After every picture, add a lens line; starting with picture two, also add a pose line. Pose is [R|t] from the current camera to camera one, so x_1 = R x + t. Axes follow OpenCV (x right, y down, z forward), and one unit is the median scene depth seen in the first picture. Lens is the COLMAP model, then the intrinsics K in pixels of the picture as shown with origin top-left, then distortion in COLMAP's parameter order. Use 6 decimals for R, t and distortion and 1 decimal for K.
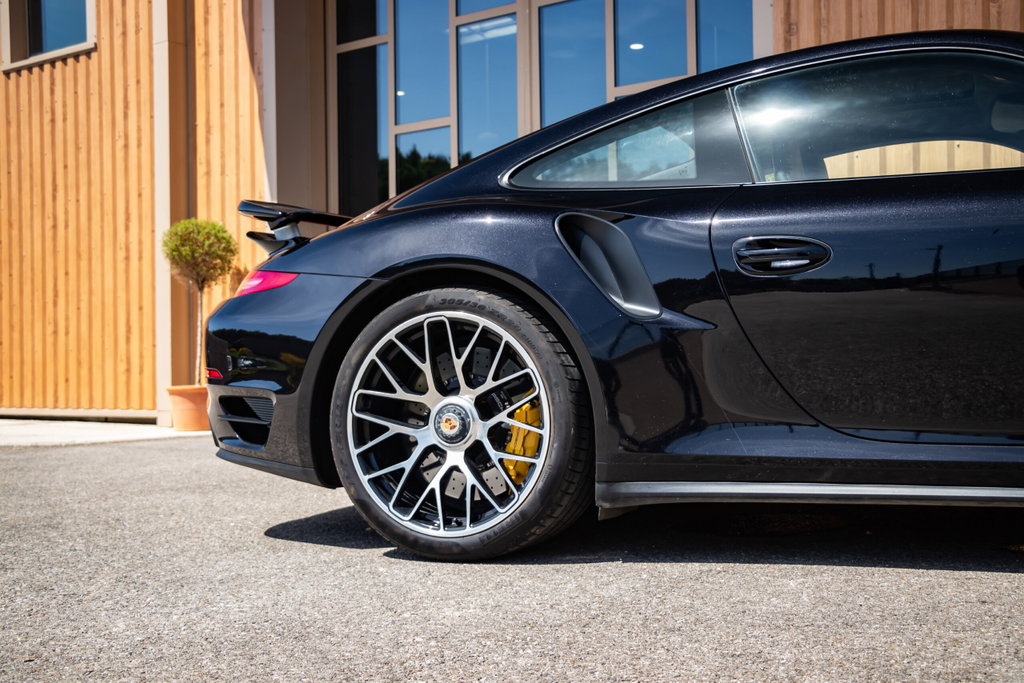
lens RADIAL K [[1326.8, 0, 512.0], [0, 1326.8, 341.5], [0, 0, 1]] dist [-0.006474, 0.002582]
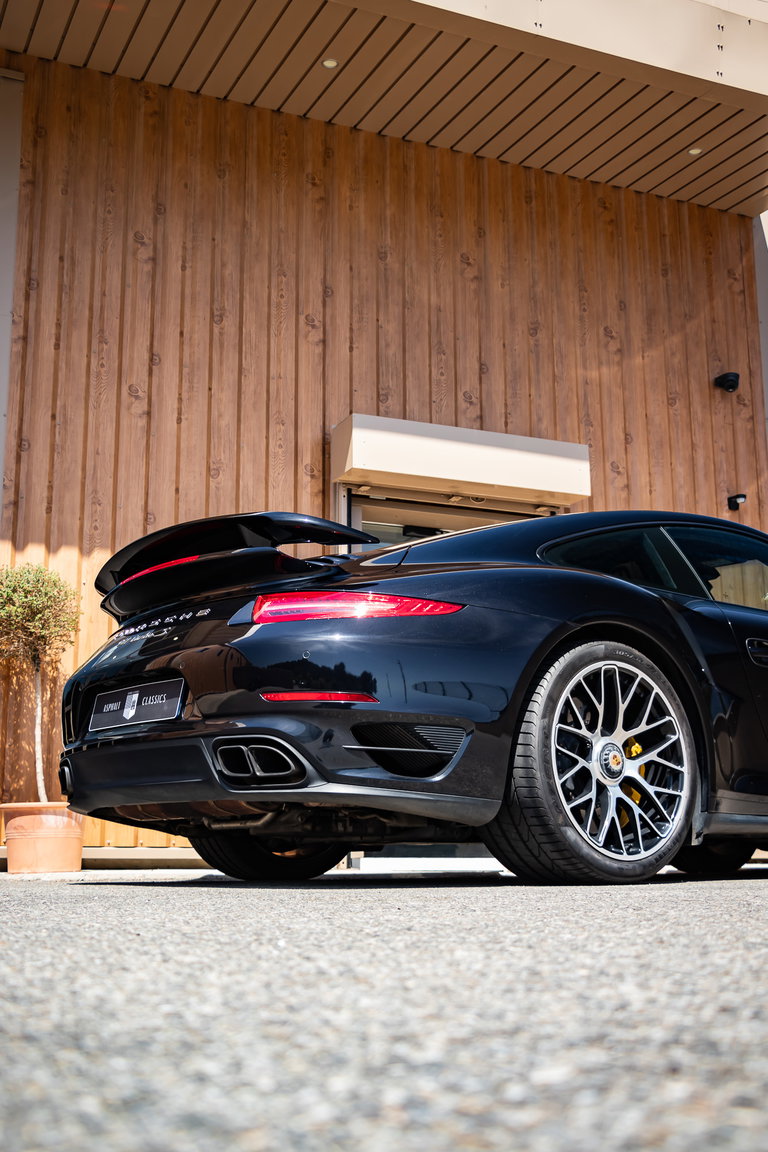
lens RADIAL K [[1360.4, 0, 384.0], [0, 1360.4, 576.0], [0, 0, 1]] dist [-0.064650, 0.022744]
pose [[0.490173, 0.195629, 0.849388, -1.154147], [-0.024221, 0.977168, -0.211082, 0.157106], [-0.871289, 0.082894, 0.483720, 0.596992]]
